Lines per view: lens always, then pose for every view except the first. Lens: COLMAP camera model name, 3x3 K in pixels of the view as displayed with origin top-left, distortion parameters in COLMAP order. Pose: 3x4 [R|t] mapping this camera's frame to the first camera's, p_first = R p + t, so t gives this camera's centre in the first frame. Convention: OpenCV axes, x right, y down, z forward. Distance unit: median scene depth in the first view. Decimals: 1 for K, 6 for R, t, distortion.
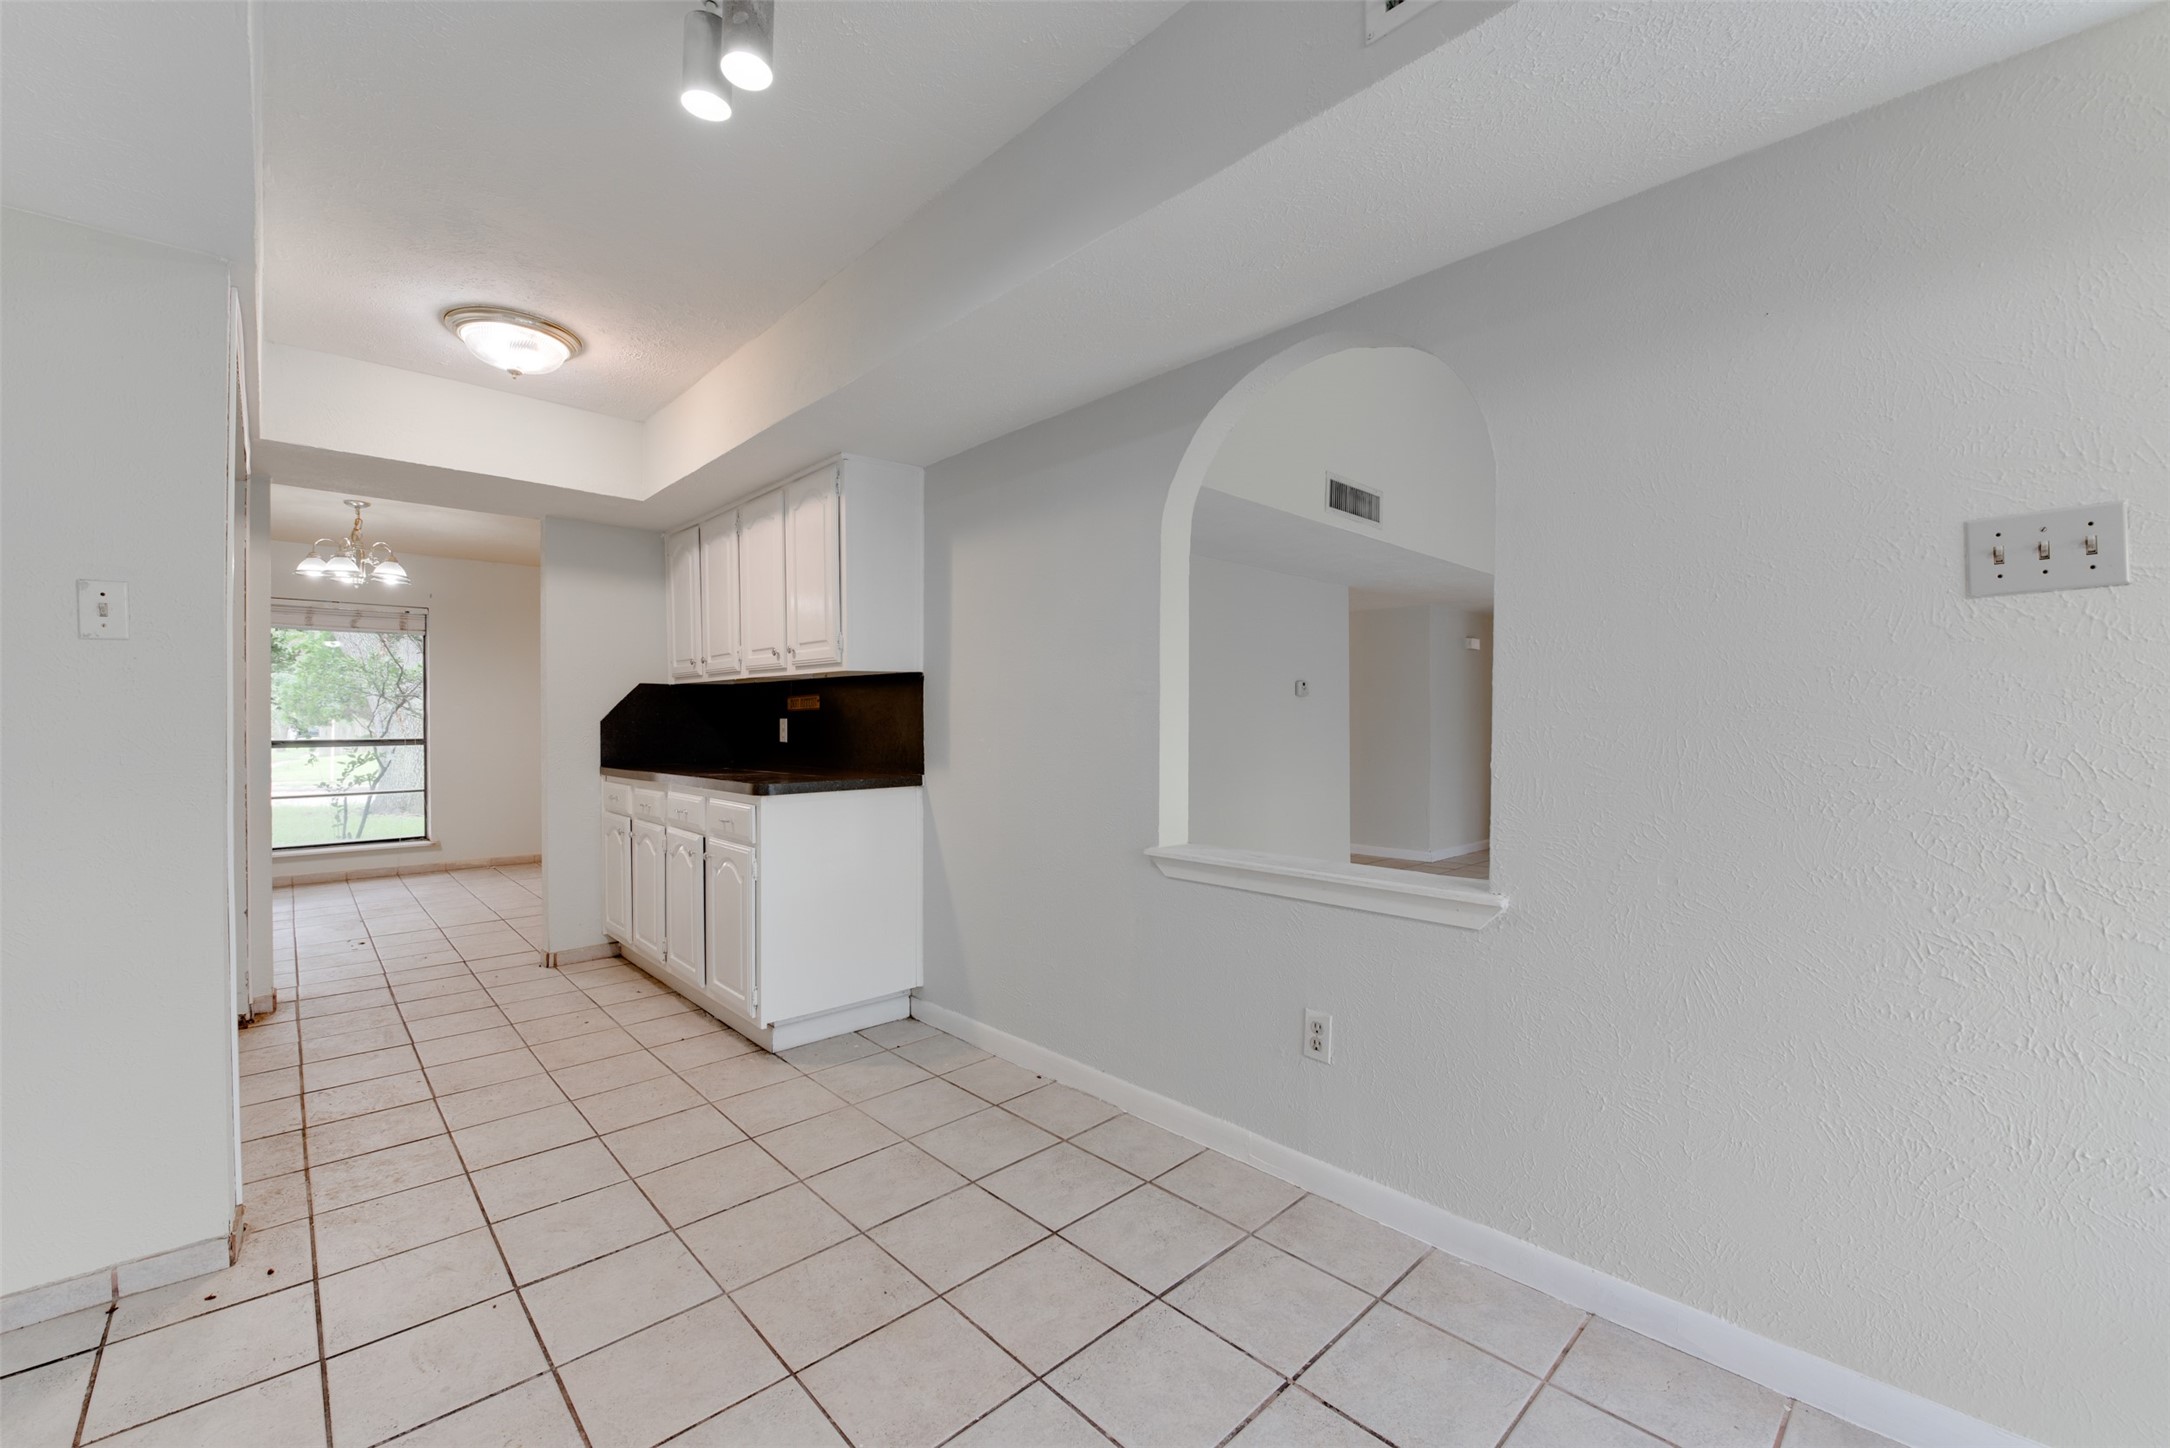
lens RADIAL K [[865.6, 0, 1089.2], [0, 865.6, 722.1], [0, 0, 1]] dist [-0.015497, -0.002207]
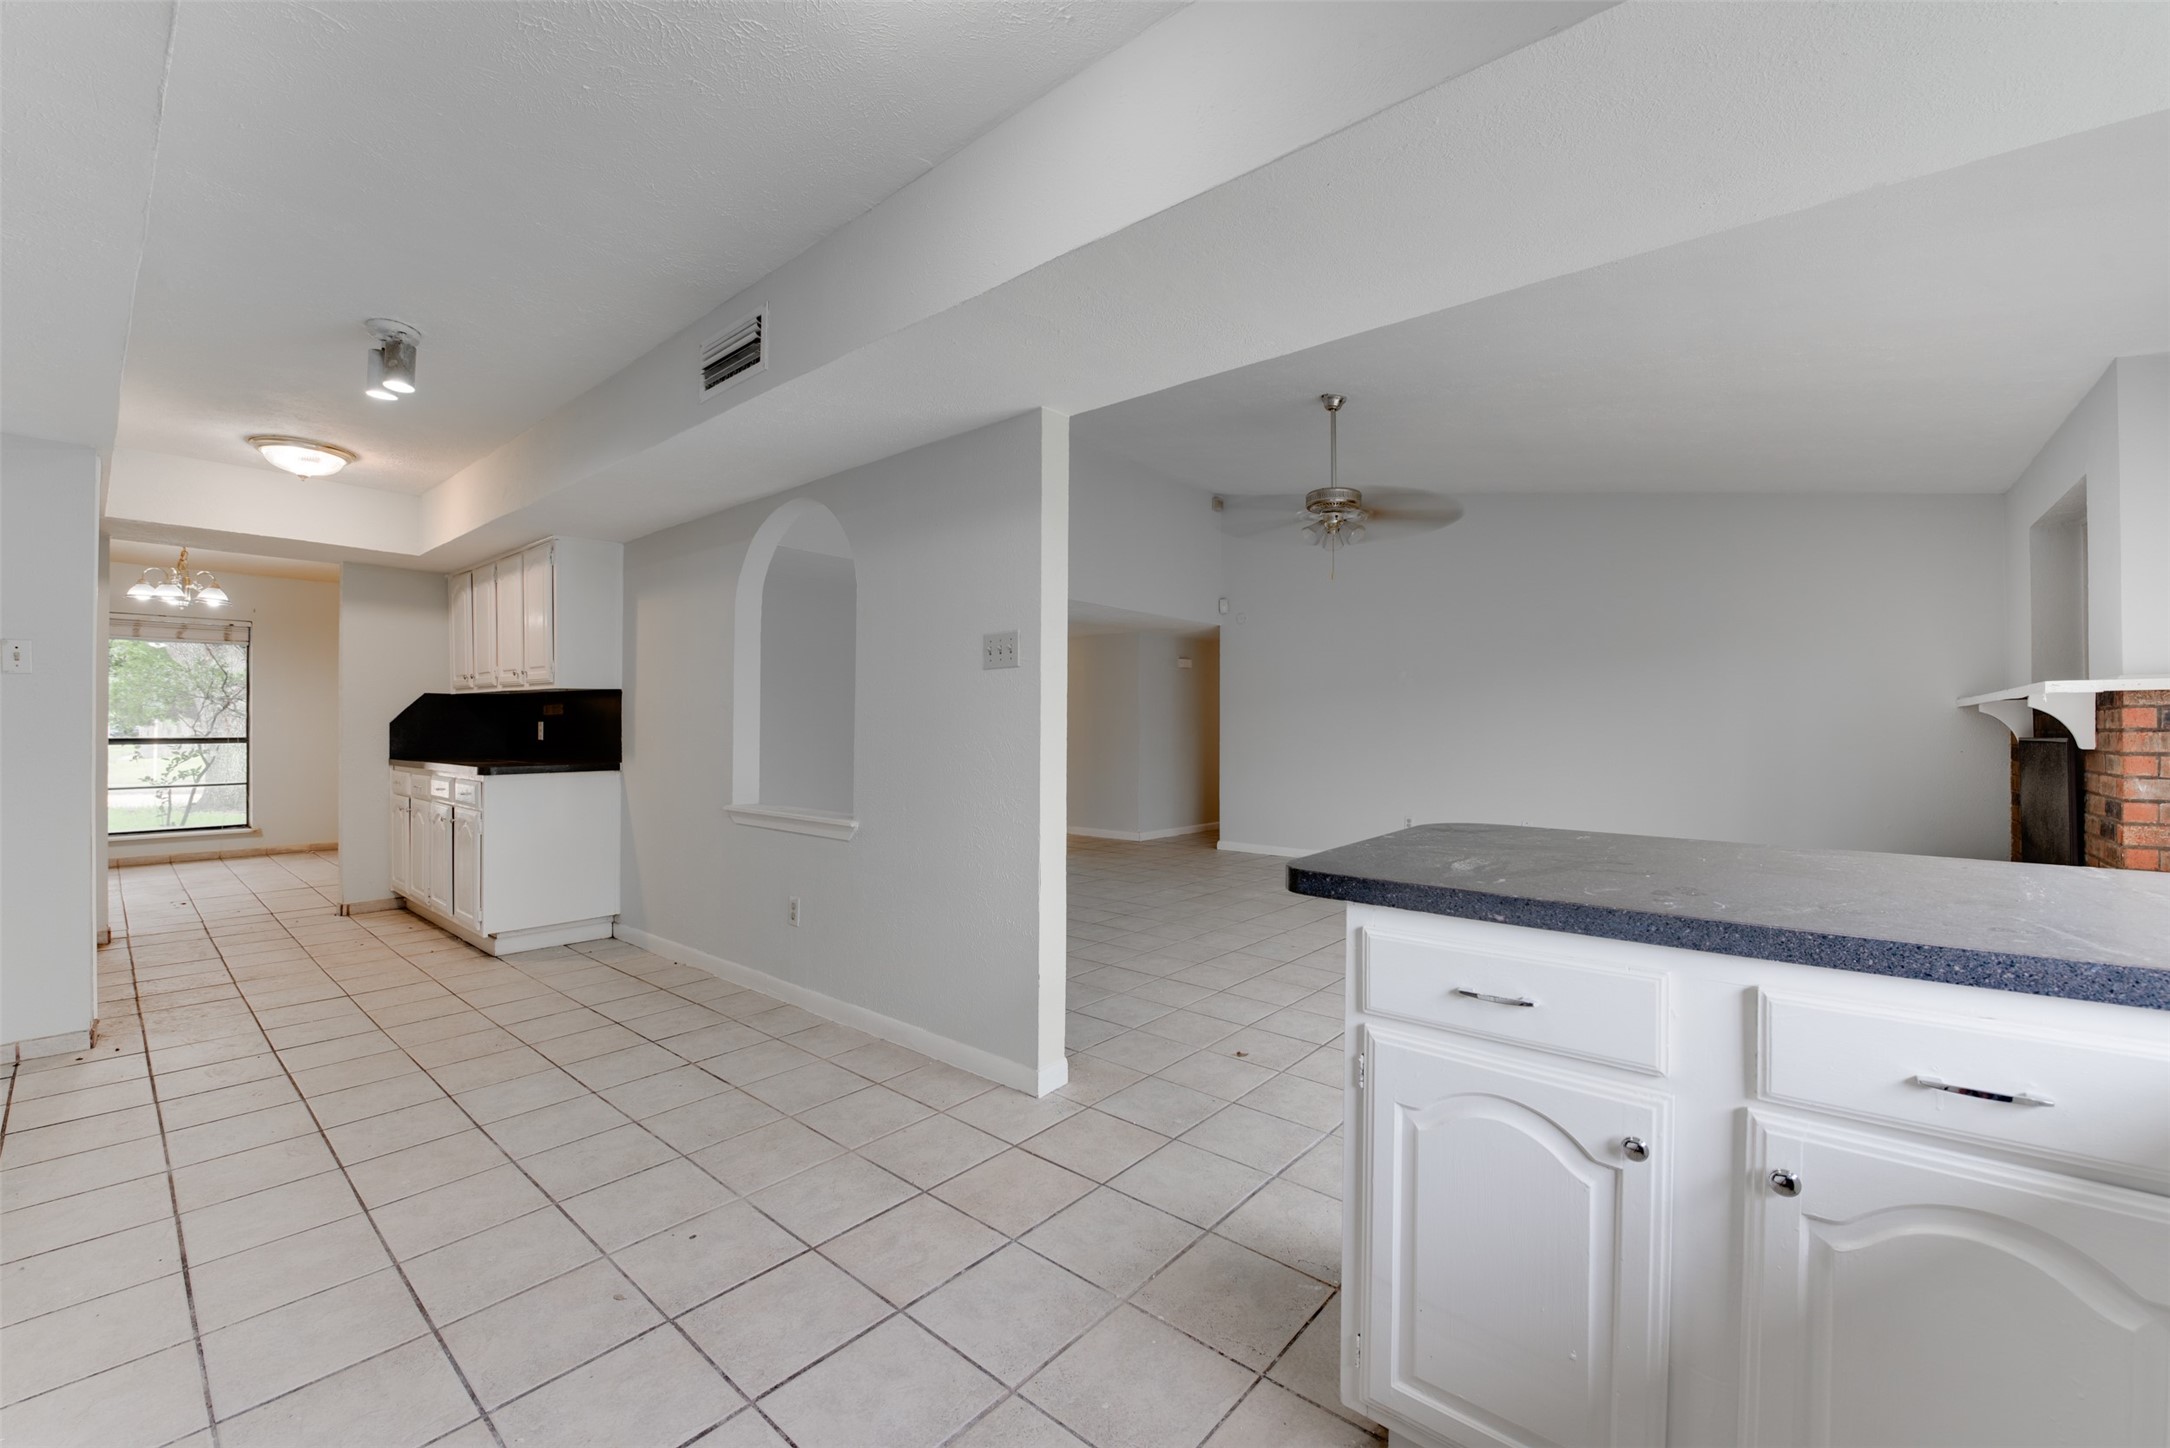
lens RADIAL K [[865.6, 0, 1089.2], [0, 865.6, 722.1], [0, 0, 1]] dist [-0.015497, -0.002207]
pose [[0.993974, 0.006042, 0.109452, 0.322248], [-0.005504, 0.999971, -0.005211, -0.001180], [-0.109480, 0.004577, 0.993978, -0.370372]]
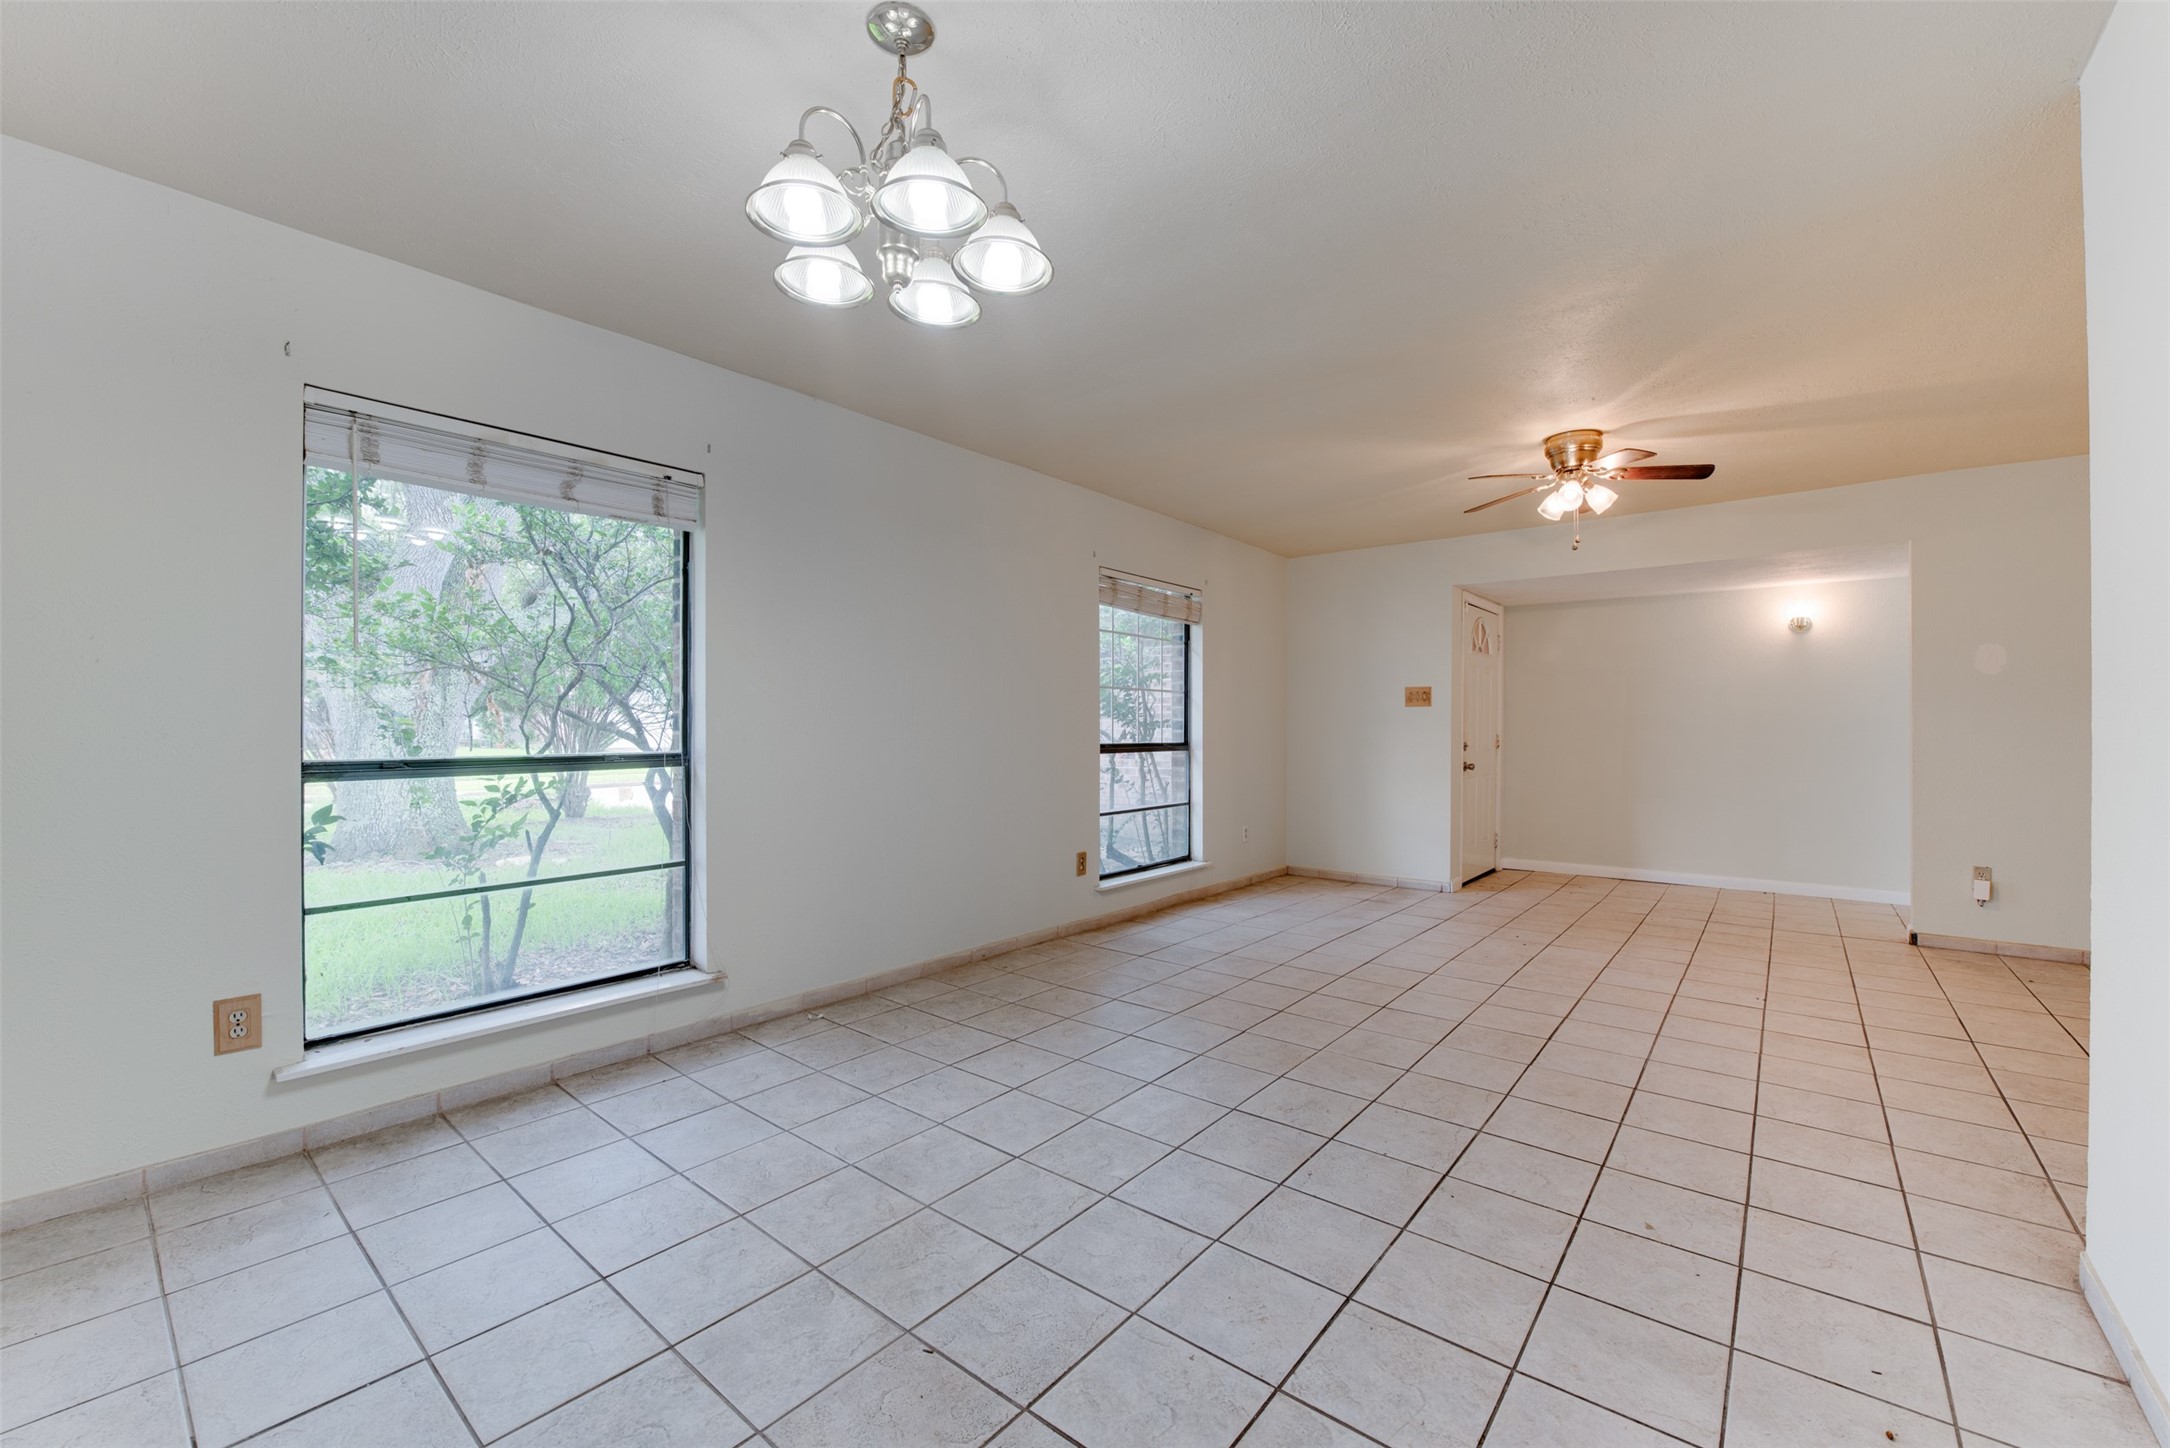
lens RADIAL K [[865.6, 0, 1089.2], [0, 865.6, 722.1], [0, 0, 1]] dist [-0.015497, -0.002207]
pose [[0.992510, -0.003540, 0.122111, -0.988786], [0.004874, 0.999932, -0.010625, 0.012494], [-0.122065, 0.011141, 0.992460, 0.813656]]
